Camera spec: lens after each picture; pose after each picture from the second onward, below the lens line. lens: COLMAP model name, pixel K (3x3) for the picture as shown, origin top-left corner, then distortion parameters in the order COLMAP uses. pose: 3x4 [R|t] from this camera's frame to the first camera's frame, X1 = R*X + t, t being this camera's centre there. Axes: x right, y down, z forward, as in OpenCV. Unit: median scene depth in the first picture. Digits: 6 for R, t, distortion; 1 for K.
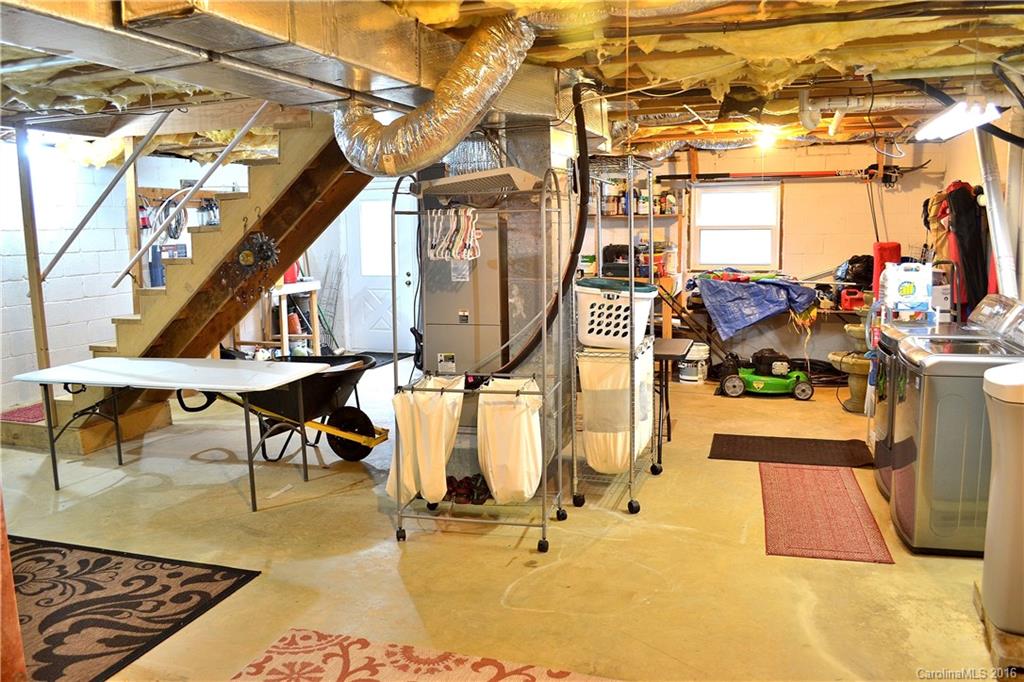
lens RADIAL K [[826.2, 0, 510.0], [0, 826.2, 341.4], [0, 0, 1]] dist [-0.071557, -0.007468]
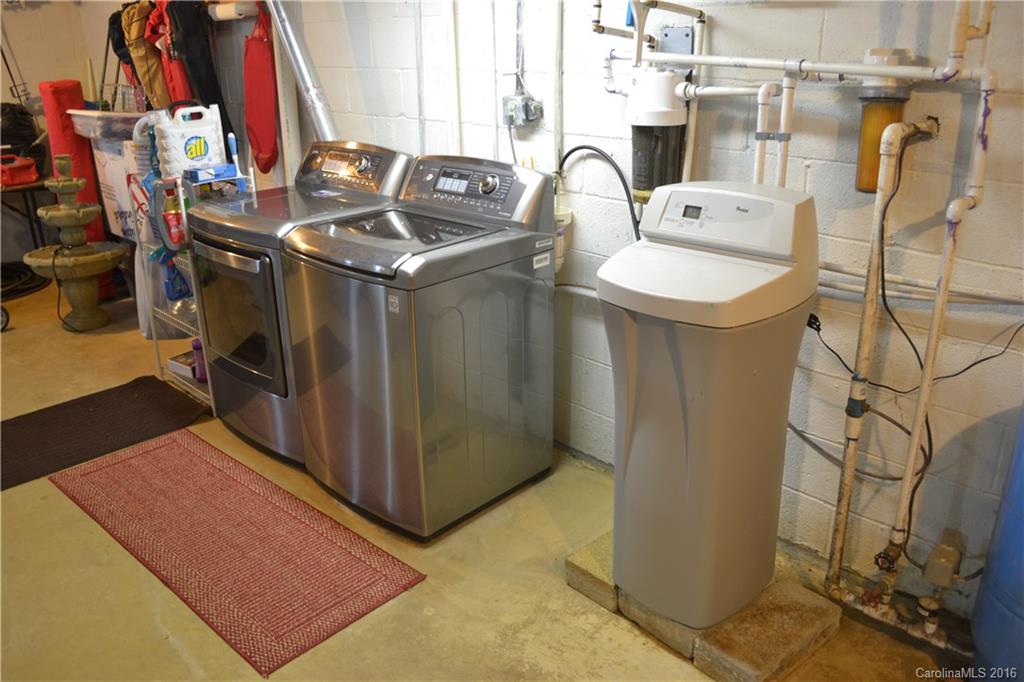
lens RADIAL K [[826.2, 0, 511.8], [0, 826.2, 344.3], [0, 0, 1]] dist [-0.071557, -0.007468]
pose [[0.456519, -0.311999, 0.833215, 0.002918], [0.137465, 0.949987, 0.280407, -0.065081], [-0.879030, -0.013473, 0.476576, 0.461768]]
